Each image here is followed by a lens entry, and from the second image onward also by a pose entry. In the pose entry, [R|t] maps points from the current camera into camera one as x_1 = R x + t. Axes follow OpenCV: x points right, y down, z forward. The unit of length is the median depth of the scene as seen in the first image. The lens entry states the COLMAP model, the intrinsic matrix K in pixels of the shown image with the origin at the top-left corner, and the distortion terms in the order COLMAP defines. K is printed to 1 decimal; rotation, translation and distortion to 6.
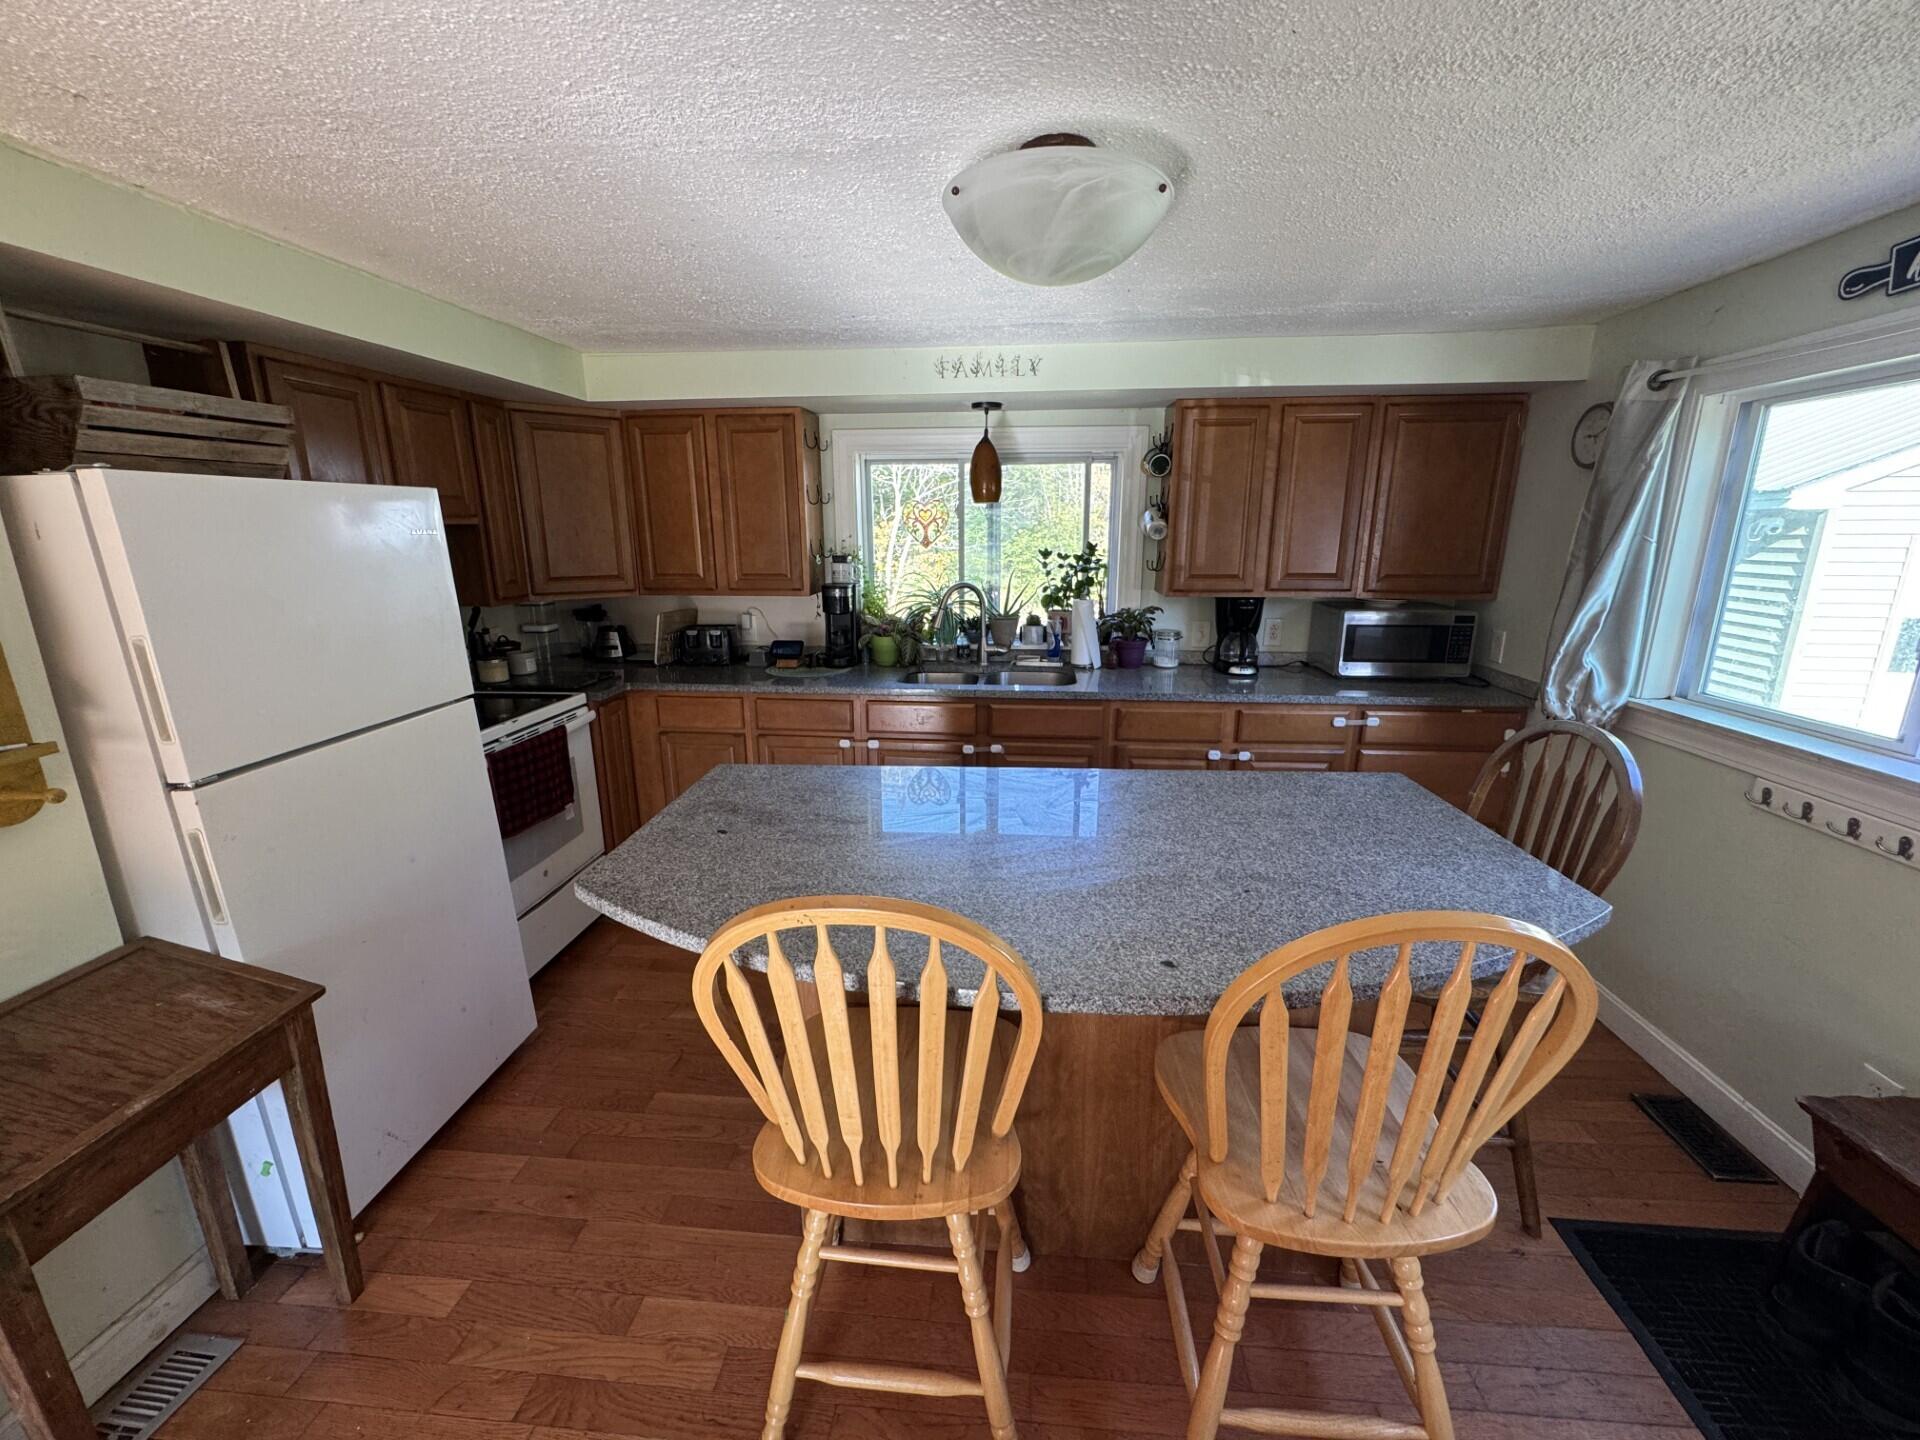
lens RADIAL K [[773.9, 0, 962.9], [0, 773.9, 716.5], [0, 0, 1]] dist [0.002187, 0.000060]
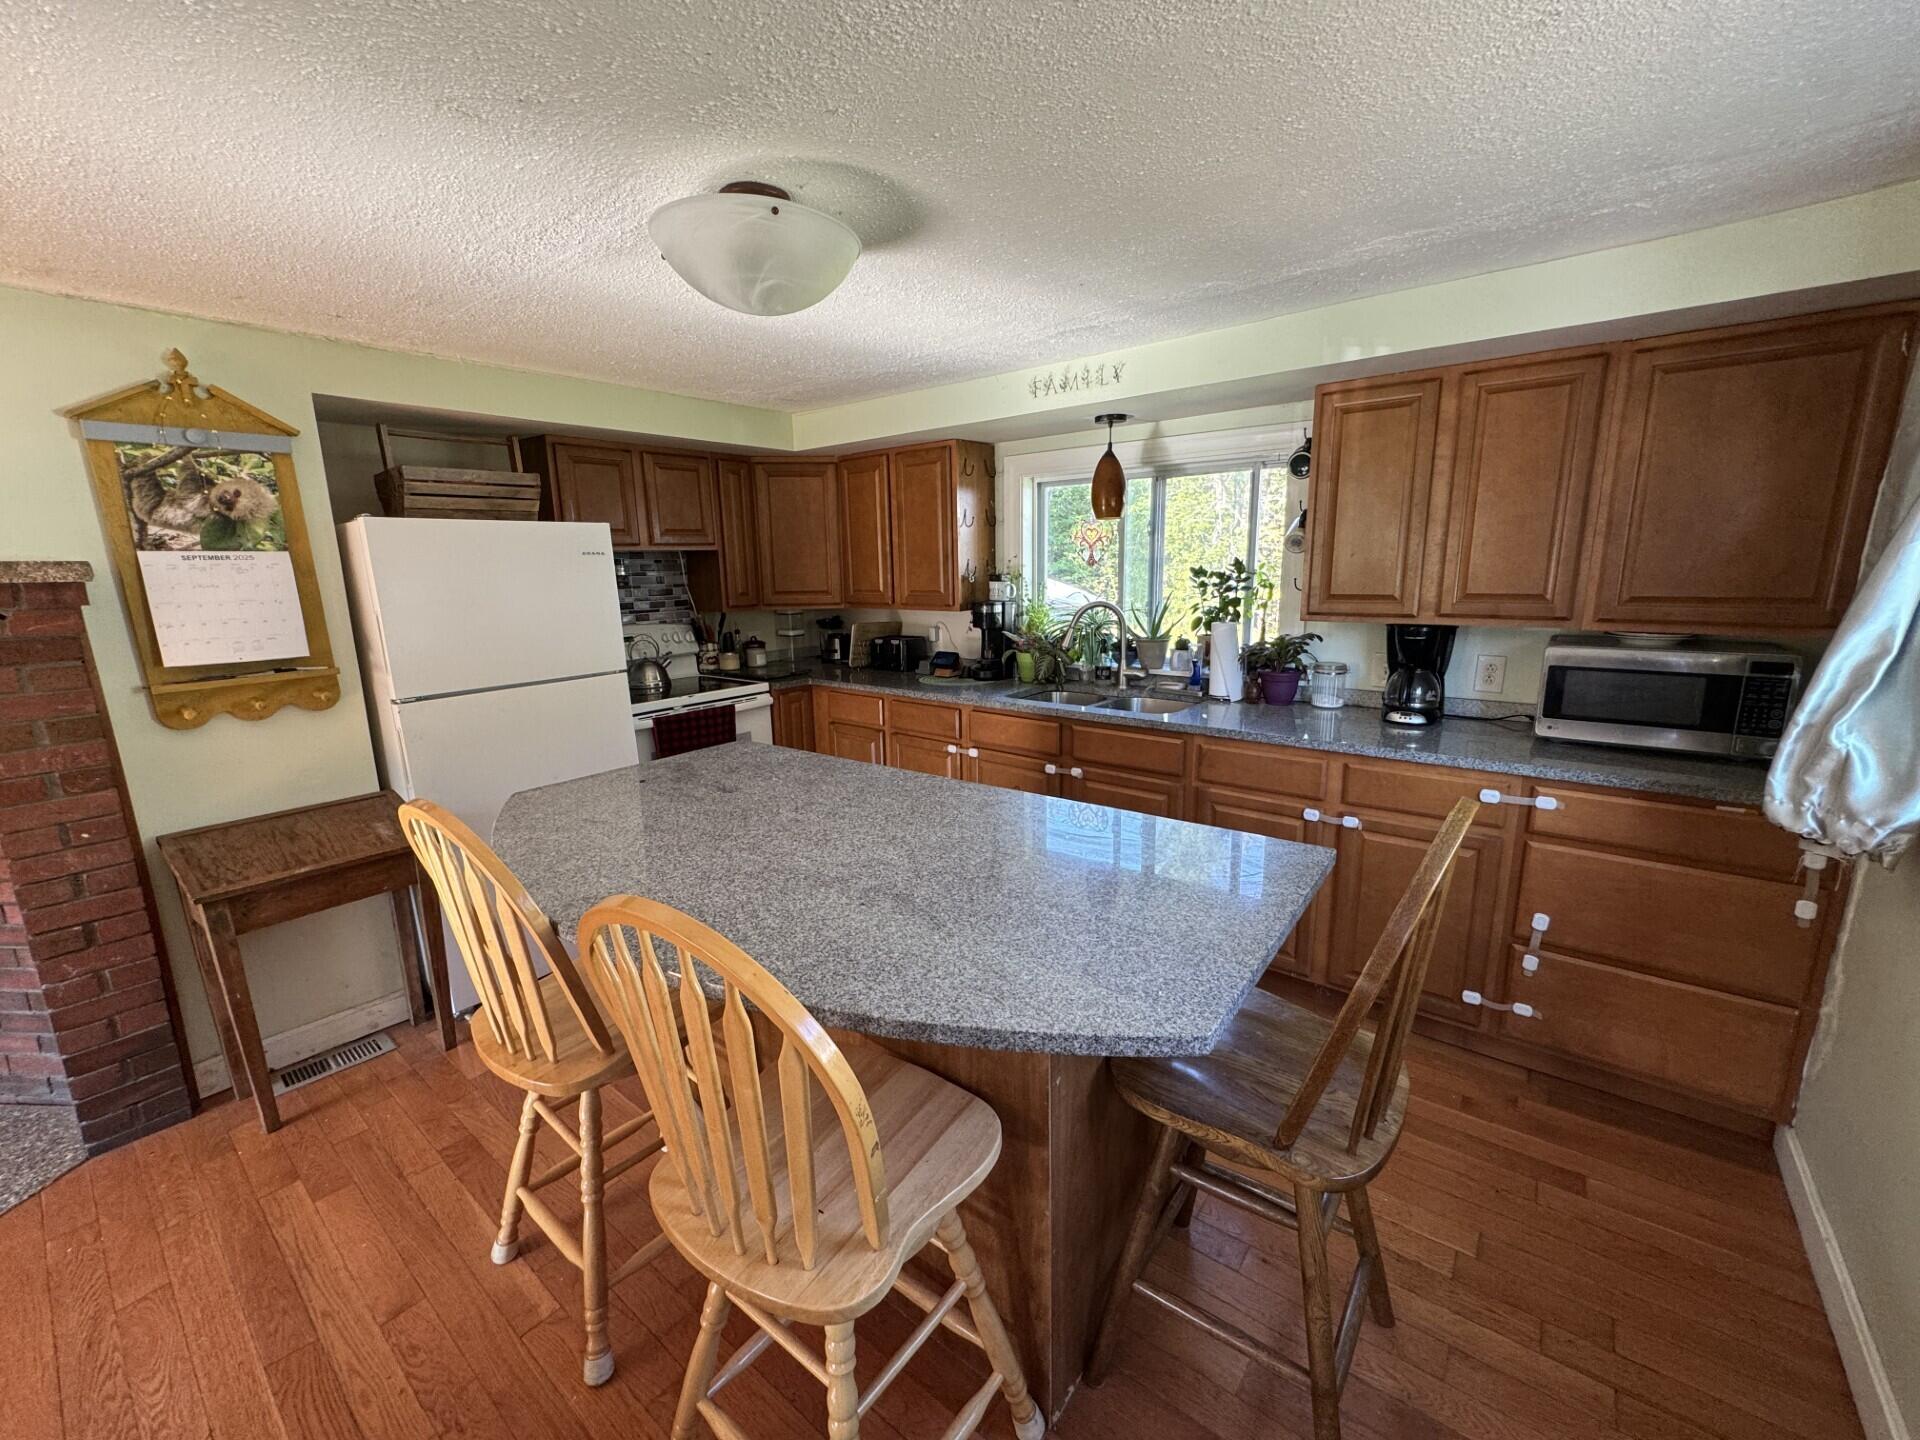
lens RADIAL K [[773.9, 0, 962.9], [0, 773.9, 716.5], [0, 0, 1]] dist [0.002187, 0.000060]
pose [[0.835967, 0.095161, -0.540466, 0.429466], [-0.116206, 0.993213, -0.004864, -0.005897], [0.536335, 0.066872, 0.841352, 0.111593]]
